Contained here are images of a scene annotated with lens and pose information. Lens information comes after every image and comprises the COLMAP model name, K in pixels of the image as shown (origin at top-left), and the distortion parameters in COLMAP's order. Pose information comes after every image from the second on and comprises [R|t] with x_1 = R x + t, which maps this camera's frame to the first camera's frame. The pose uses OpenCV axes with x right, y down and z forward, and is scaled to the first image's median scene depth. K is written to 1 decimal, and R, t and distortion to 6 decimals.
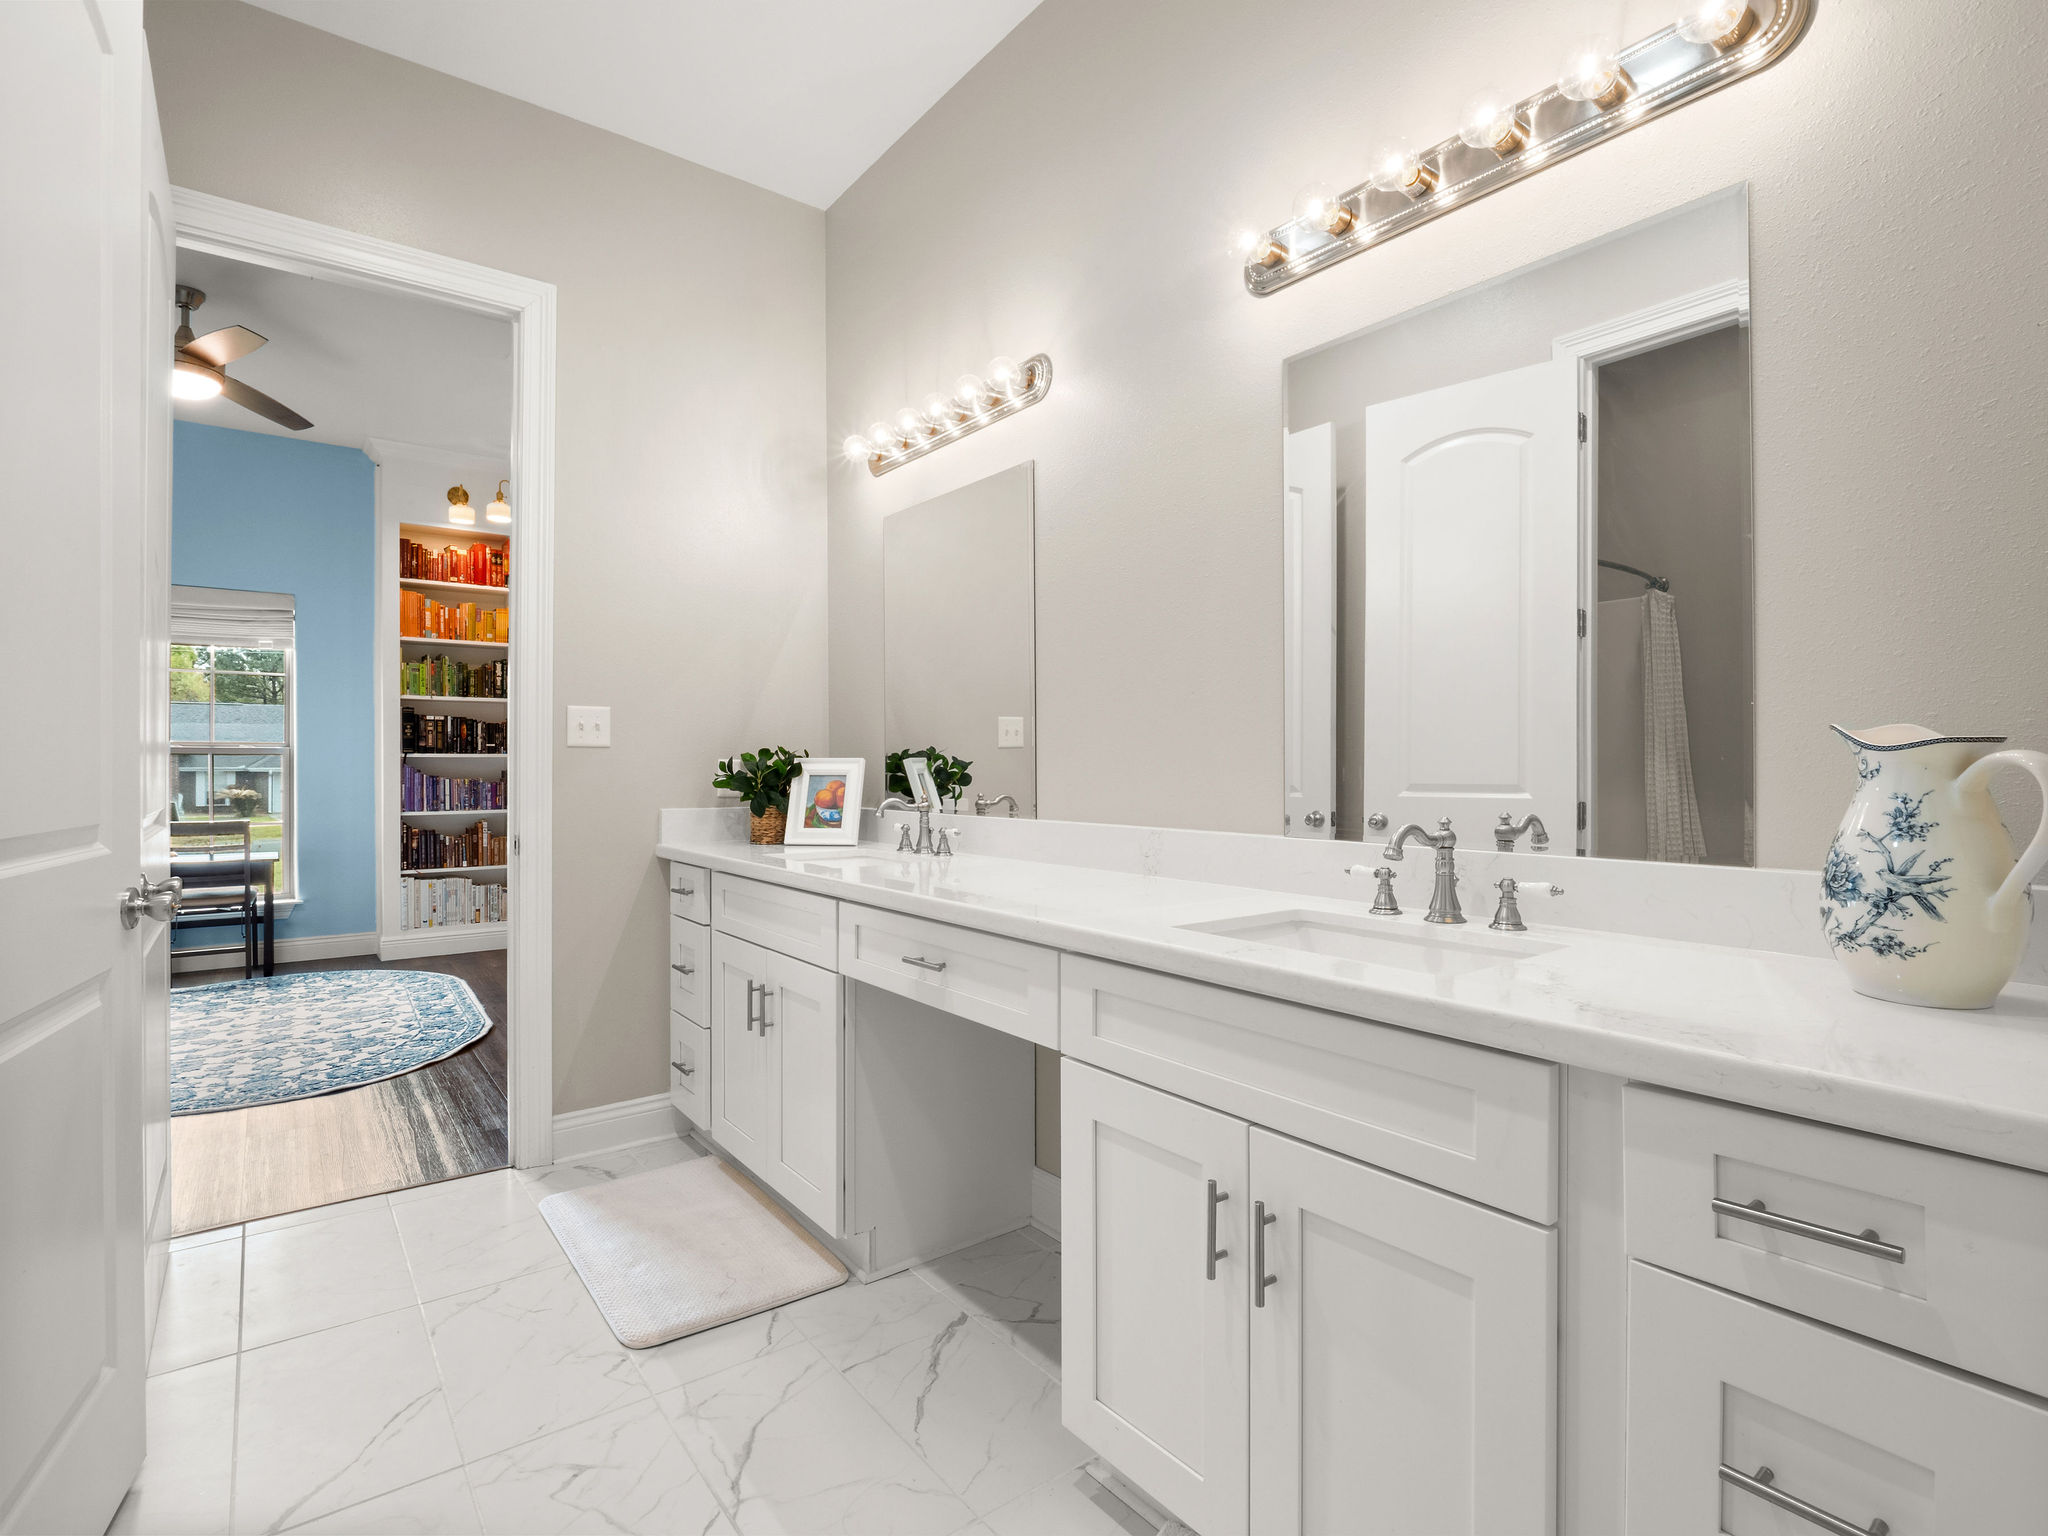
lens RADIAL K [[1020.5, 0, 1014.4], [0, 1020.5, 770.0], [0, 0, 1]] dist [-0.013890, -0.000887]
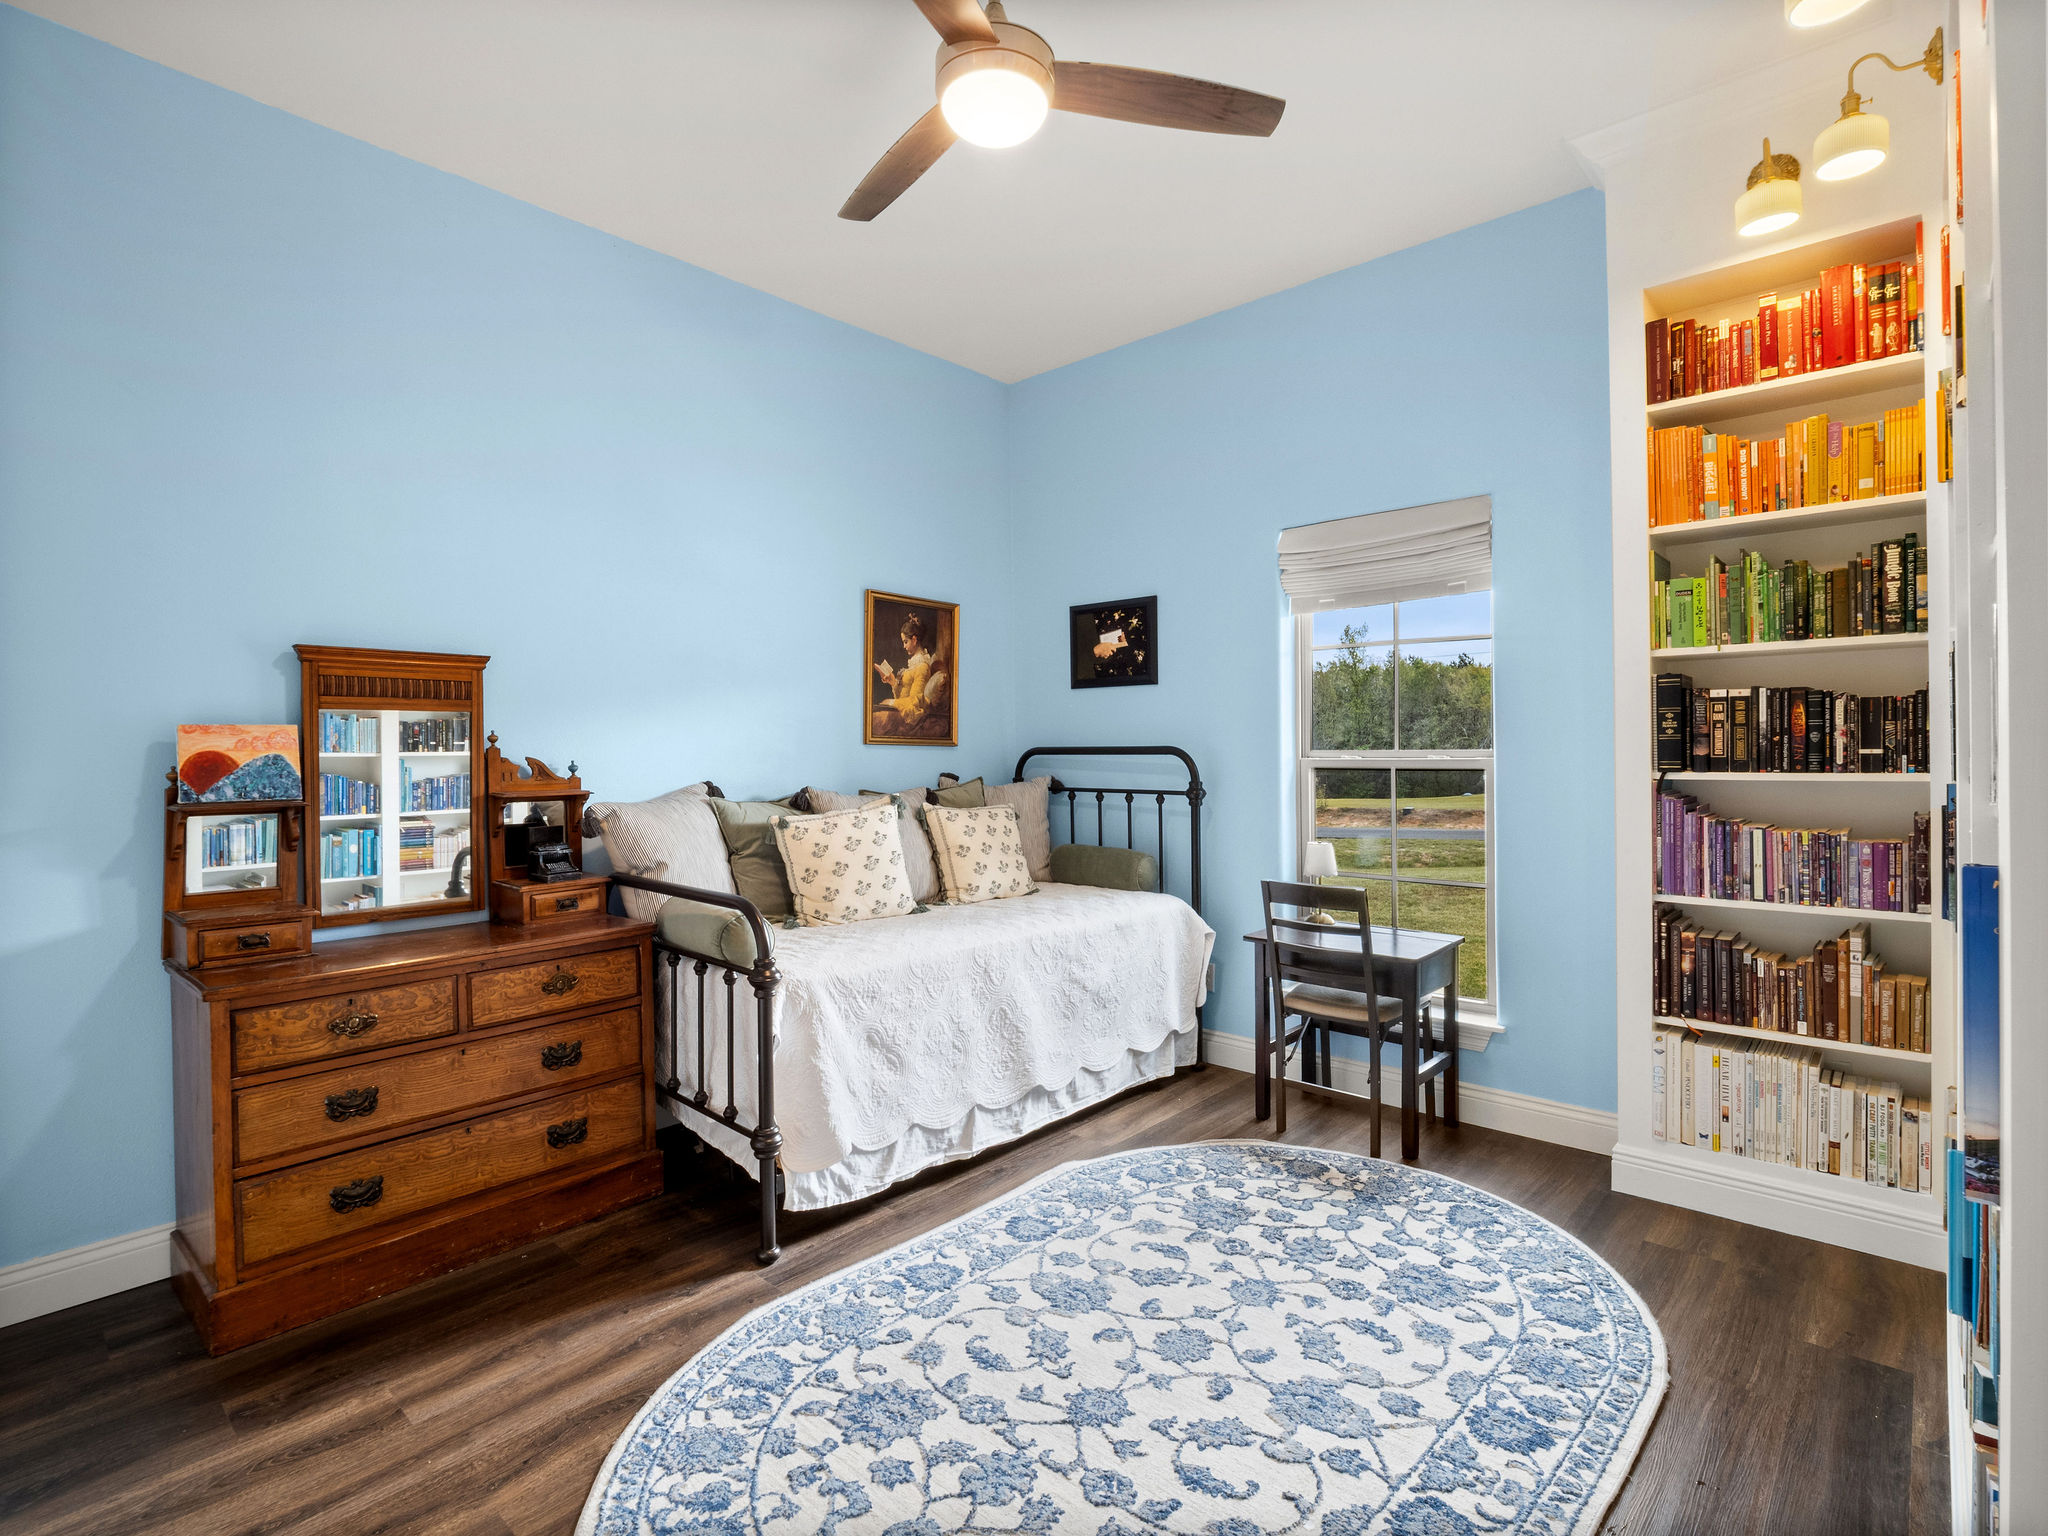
lens RADIAL K [[1020.5, 0, 1010.9], [0, 1020.5, 756.2], [0, 0, 1]] dist [-0.013890, -0.000887]
pose [[0.174938, 0.006139, -0.984560, -0.182026], [0.004132, 0.999967, 0.006970, -0.027563], [0.984571, -0.005288, 0.174906, 0.605774]]
